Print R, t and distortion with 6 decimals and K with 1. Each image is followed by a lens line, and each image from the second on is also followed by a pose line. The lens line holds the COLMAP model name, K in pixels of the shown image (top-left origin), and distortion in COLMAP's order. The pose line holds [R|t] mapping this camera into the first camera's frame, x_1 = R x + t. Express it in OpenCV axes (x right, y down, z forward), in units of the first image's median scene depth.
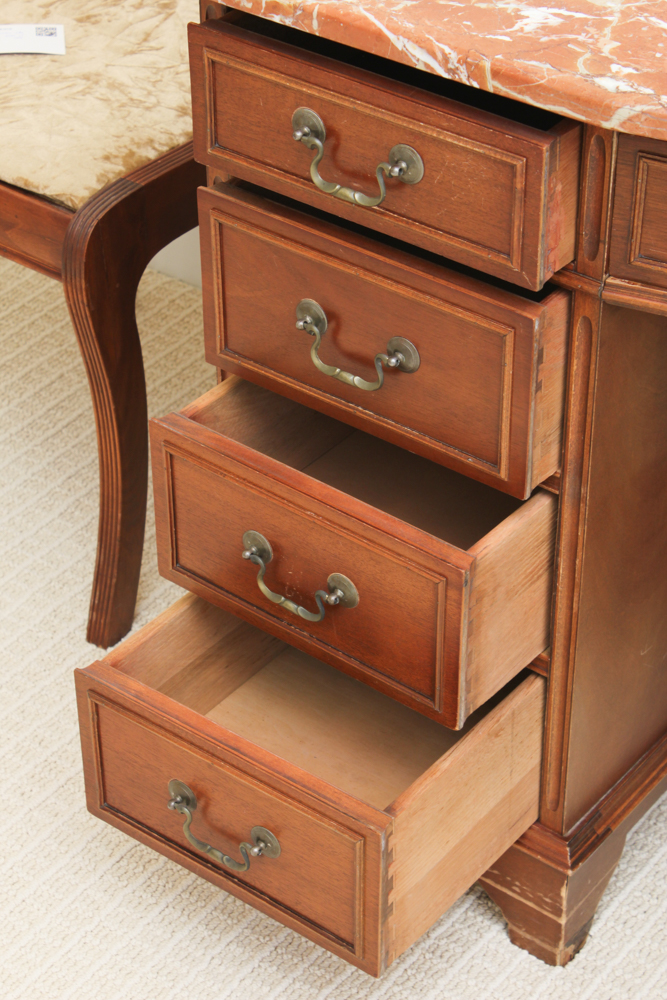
lens RADIAL K [[2382.0, 0, 333.5], [0, 2382.0, 500.0], [0, 0, 1]] dist [0.077093, 0.247544]
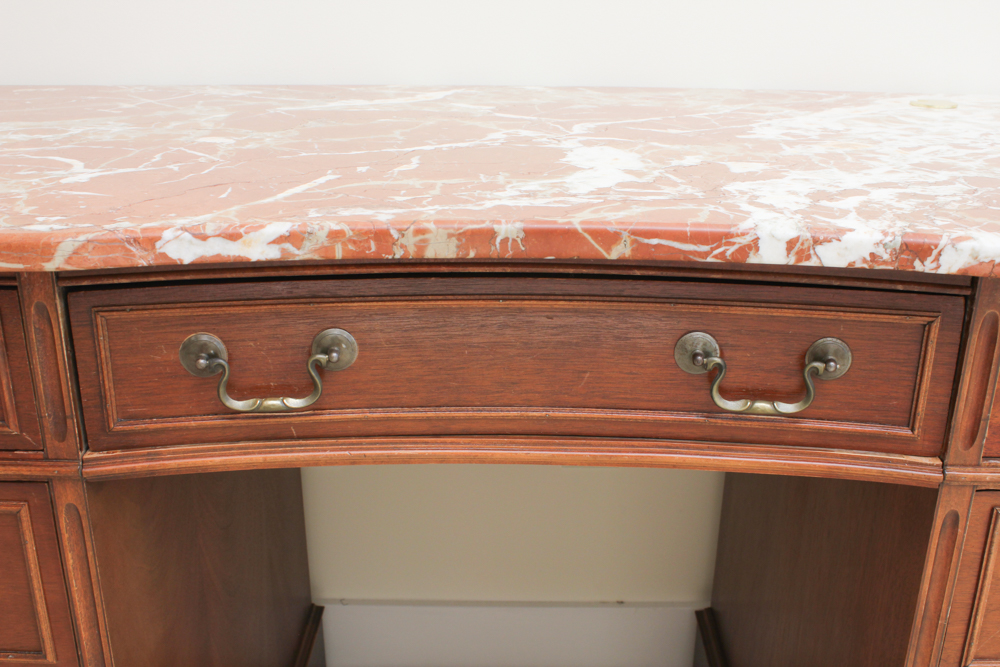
lens RADIAL K [[1060.9, 0, 500.0], [0, 1060.9, 333.5], [0, 0, 1]] dist [-0.092827, 0.022975]
pose [[0.803999, -0.194397, 0.561957, 0.023815], [0.349005, 0.919421, -0.181272, -0.004044], [-0.481437, 0.341869, 0.807059, 0.572229]]
